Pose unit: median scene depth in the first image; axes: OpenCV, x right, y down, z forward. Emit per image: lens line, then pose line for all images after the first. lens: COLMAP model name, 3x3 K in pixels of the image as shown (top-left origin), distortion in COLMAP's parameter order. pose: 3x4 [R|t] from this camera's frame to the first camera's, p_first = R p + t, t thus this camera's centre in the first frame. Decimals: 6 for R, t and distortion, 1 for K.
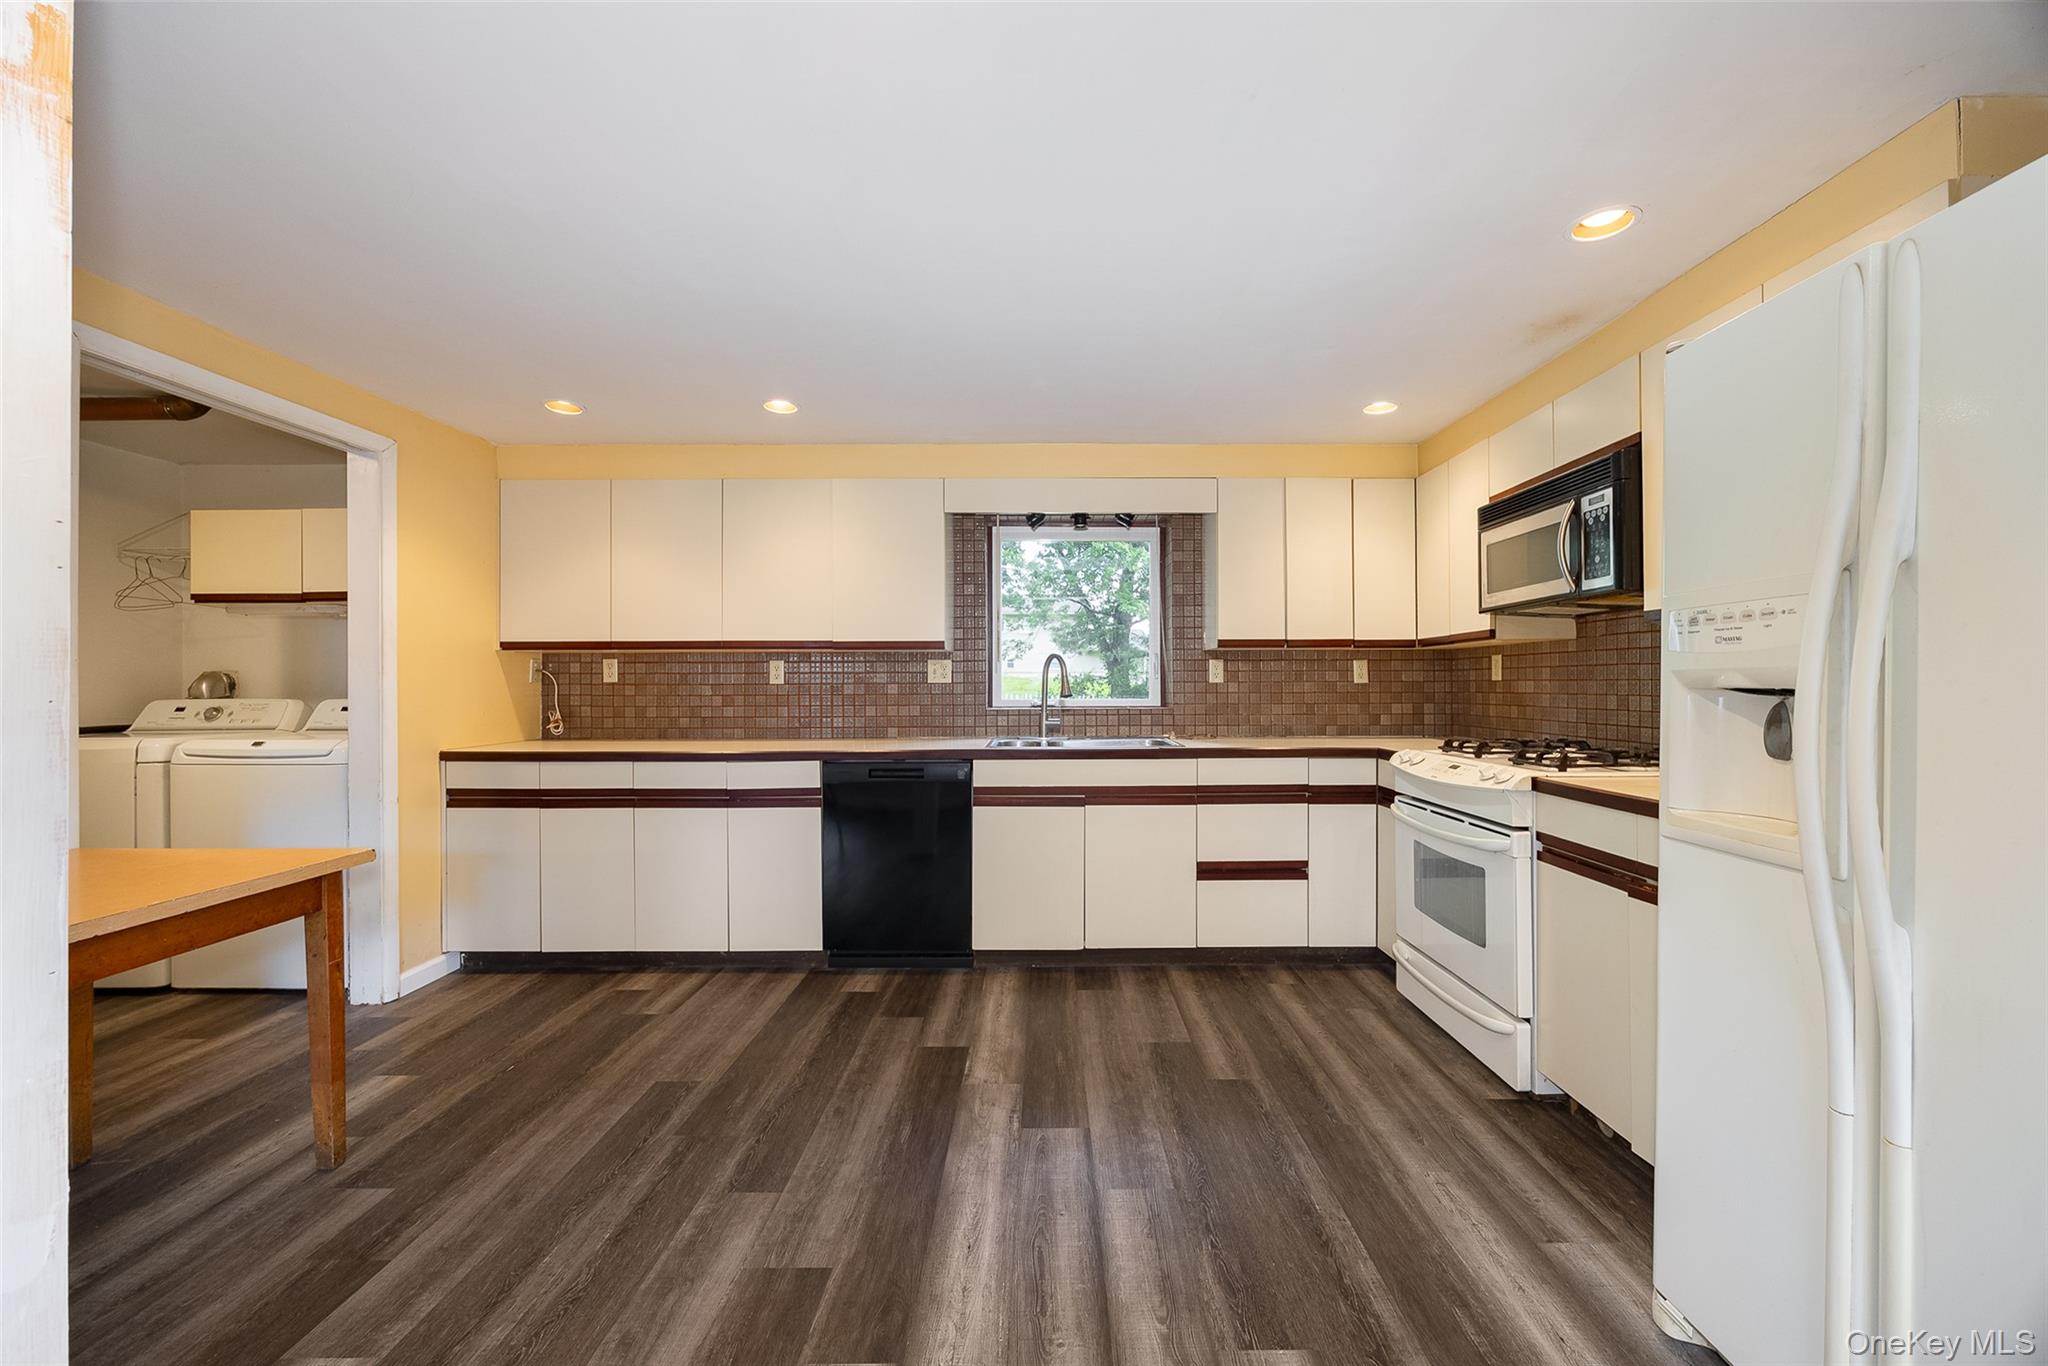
lens RADIAL K [[805.7, 0, 1045.5], [0, 805.7, 684.4], [0, 0, 1]] dist [-0.000109, -0.000015]
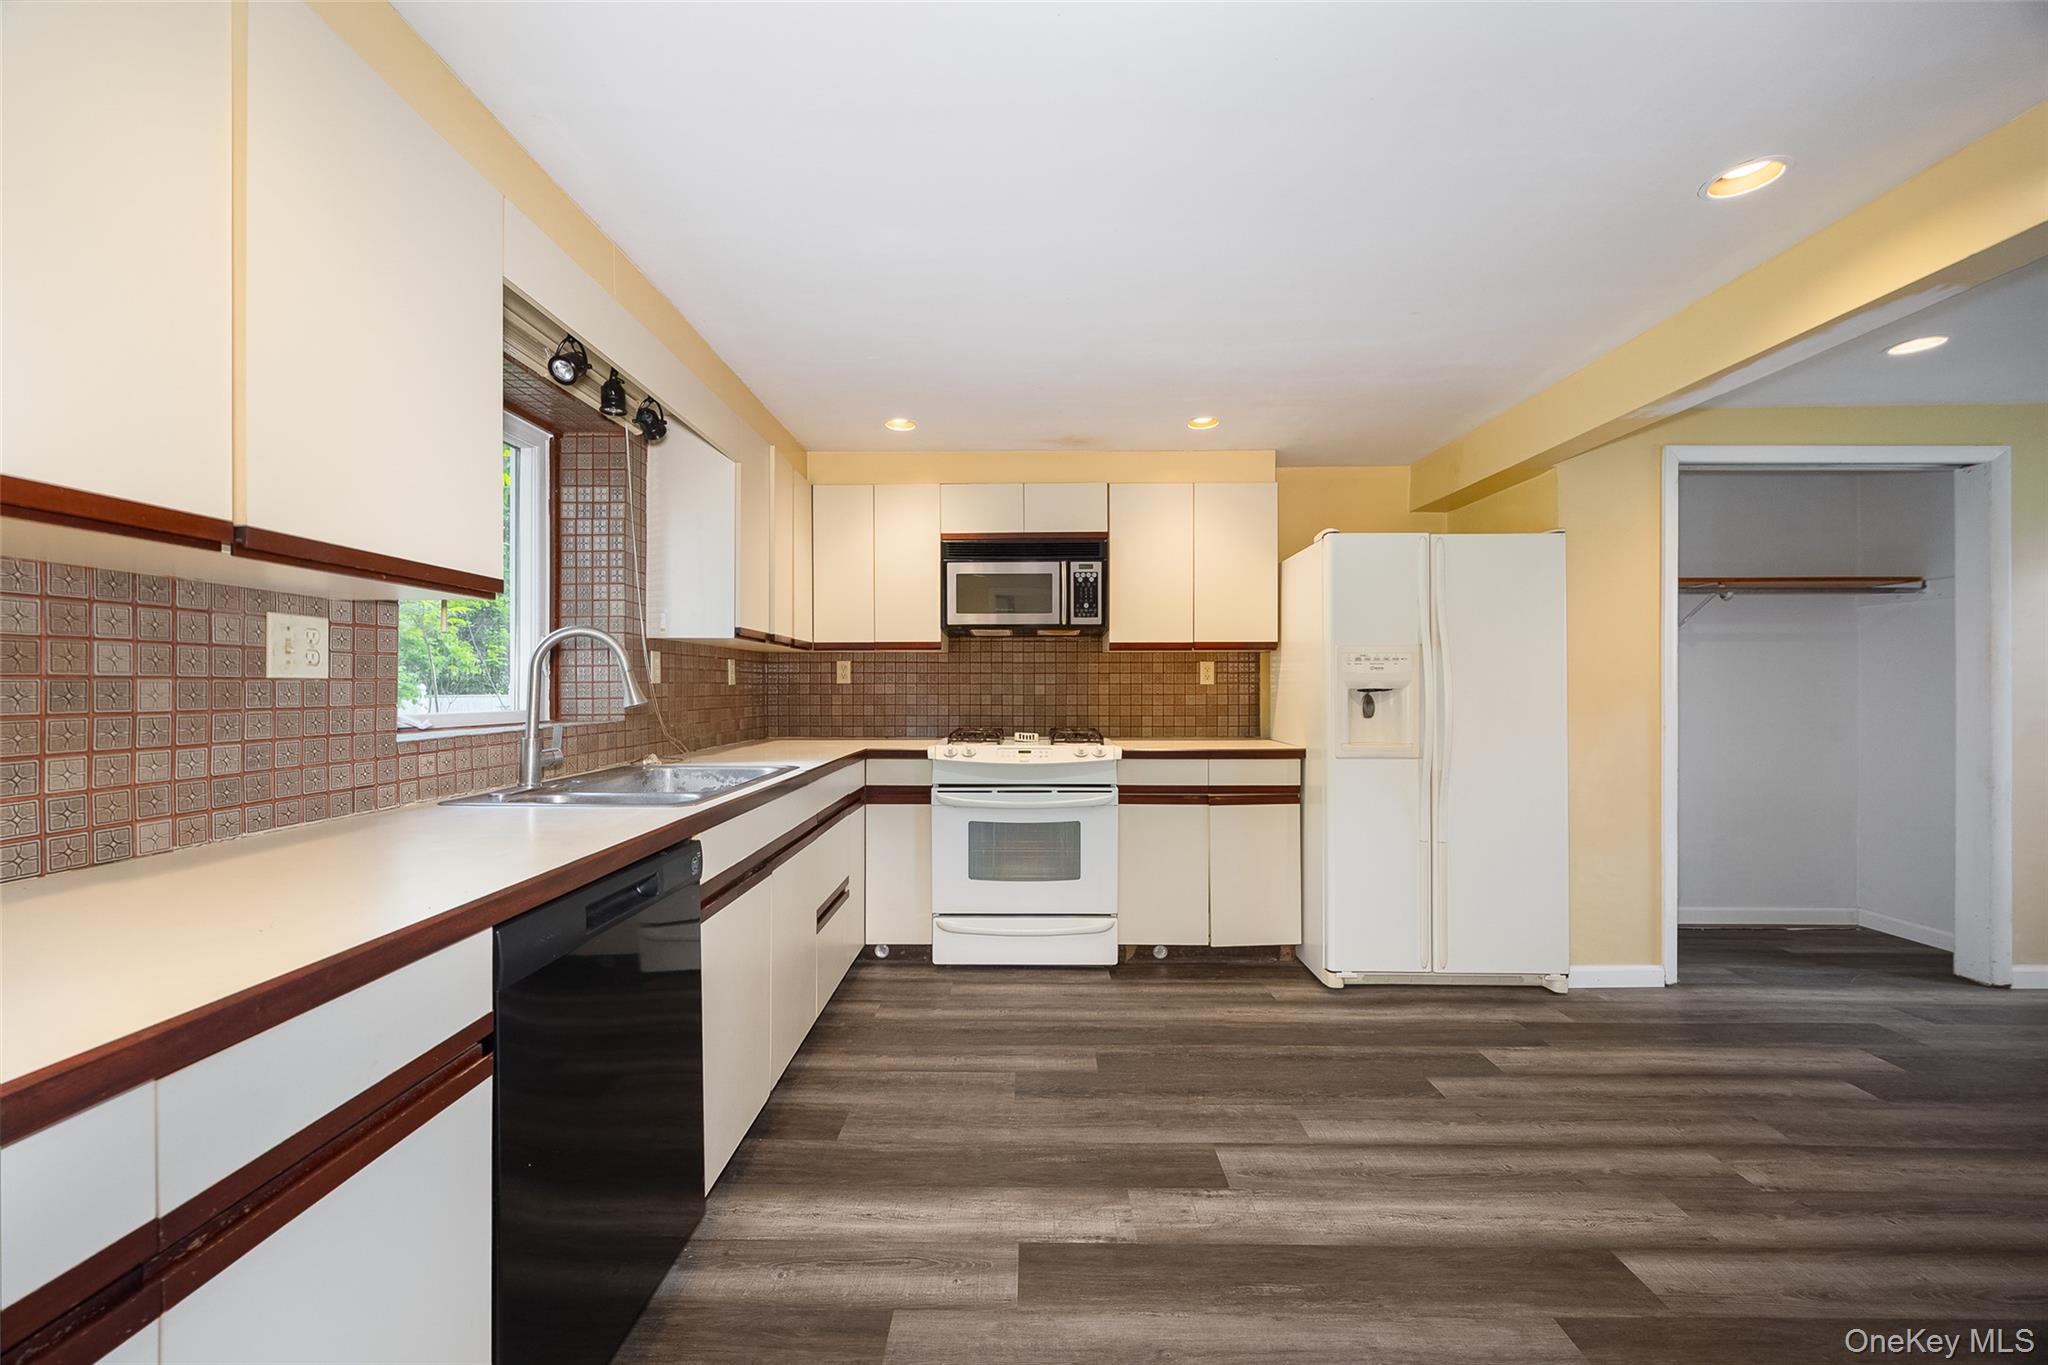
lens RADIAL K [[787.3, 0, 1017.4], [0, 787.3, 684.3], [0, 0, 1]] dist [-0.000232, -0.000024]
pose [[0.012058, 0.006038, 0.999909, -0.583284], [-0.001354, 0.999981, -0.006022, 0.002884], [-0.999926, -0.001281, 0.012066, 0.794601]]
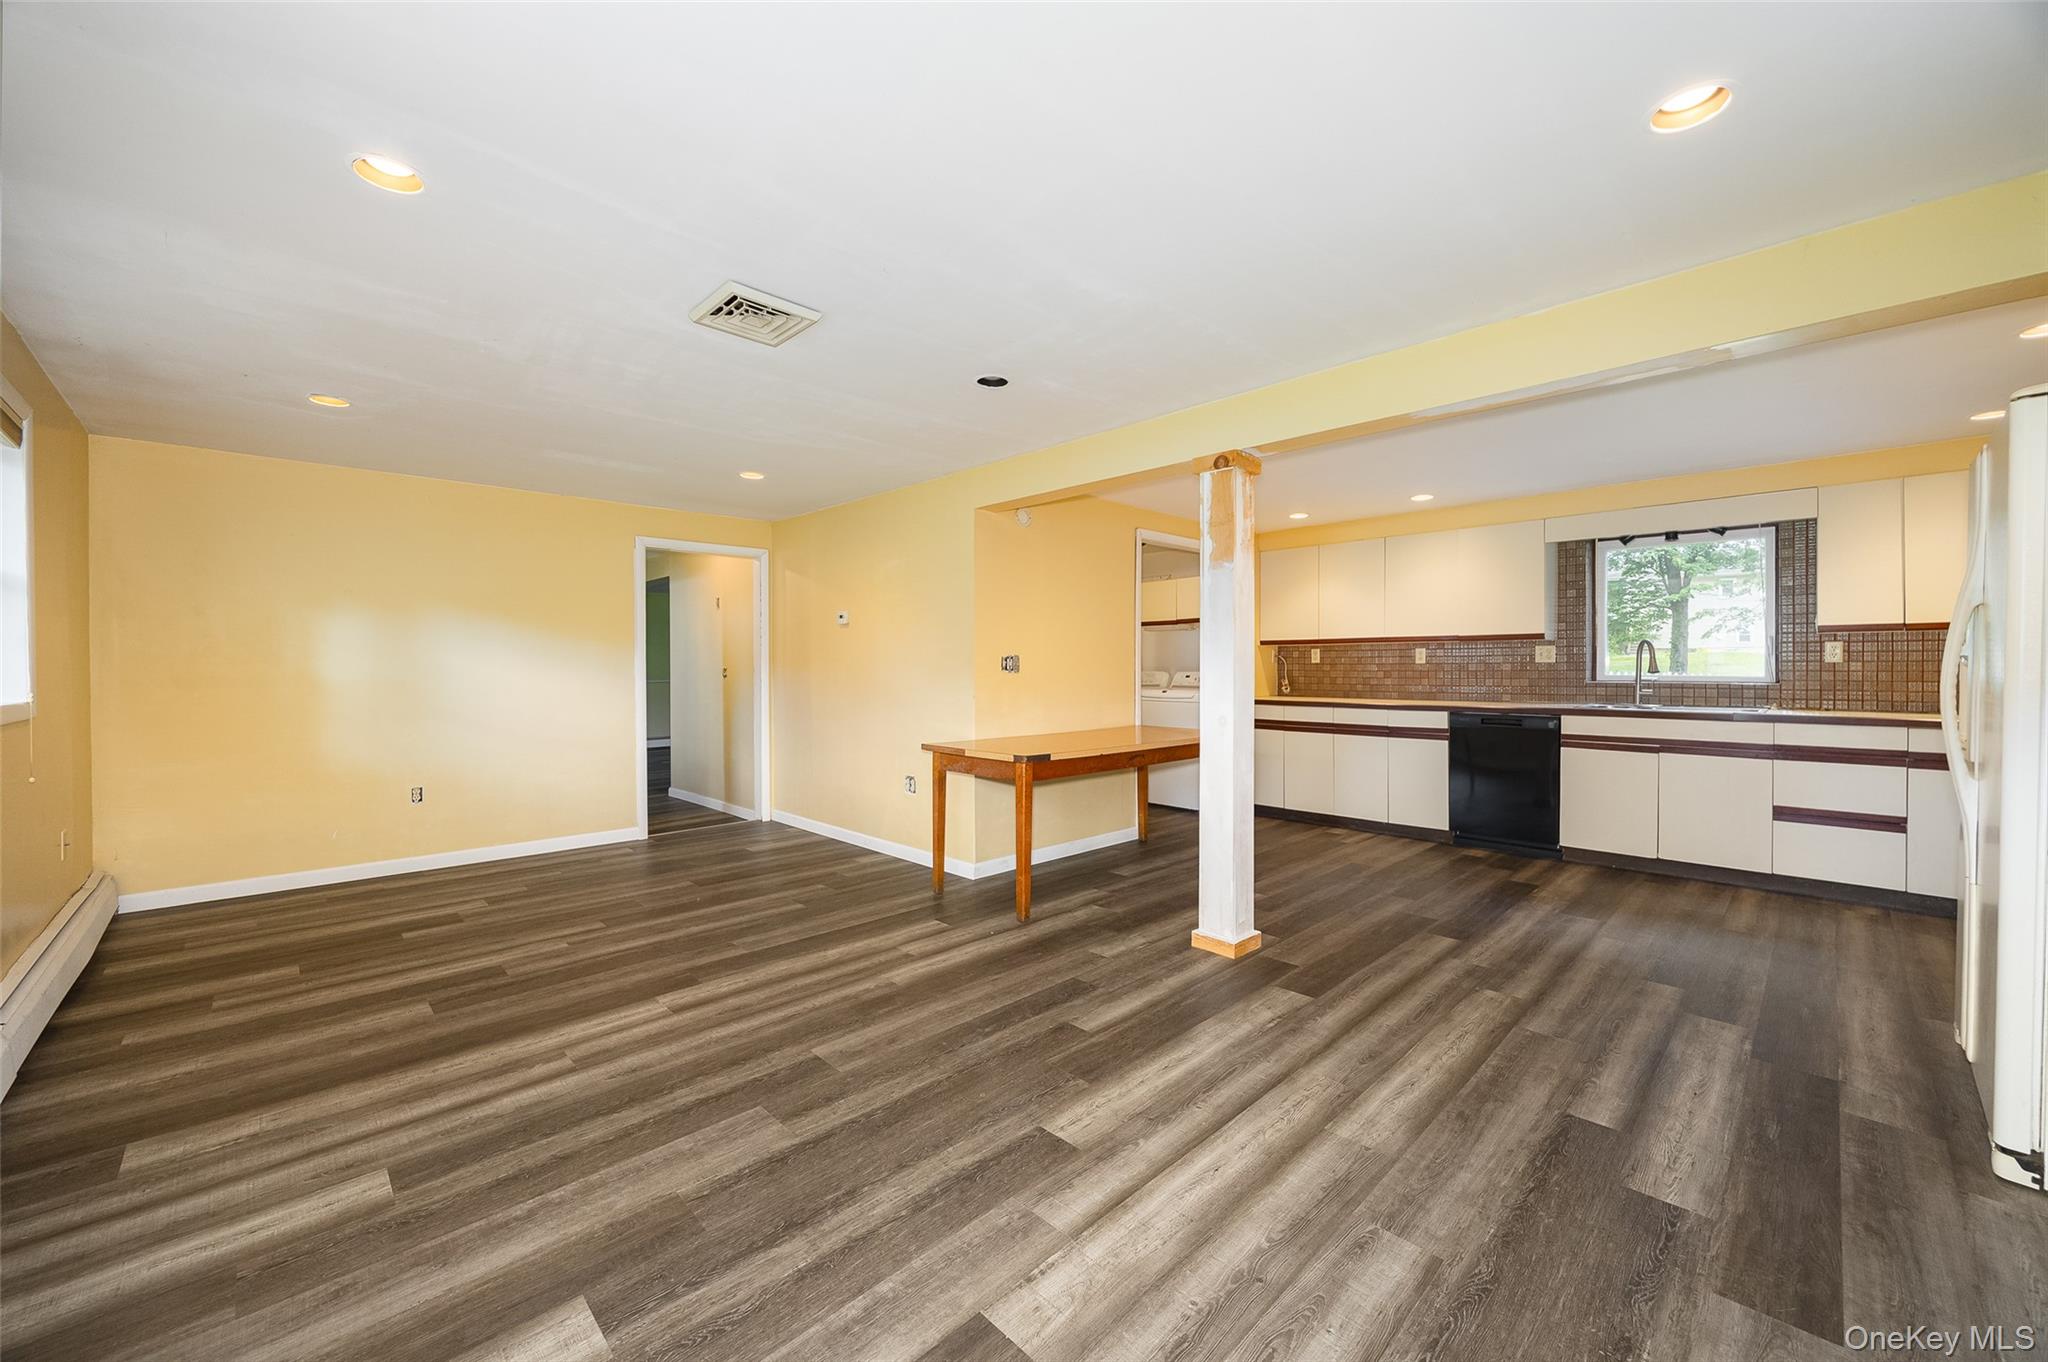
lens RADIAL K [[790.0, 0, 1024.0], [0, 790.0, 681.0], [0, 0, 1]] dist [-0.002085, -0.000213]
pose [[0.699647, 0.014265, -0.714347, 0.248636], [0.003142, 0.999730, 0.023042, -0.005181], [0.714482, -0.018366, 0.699413, -0.691059]]
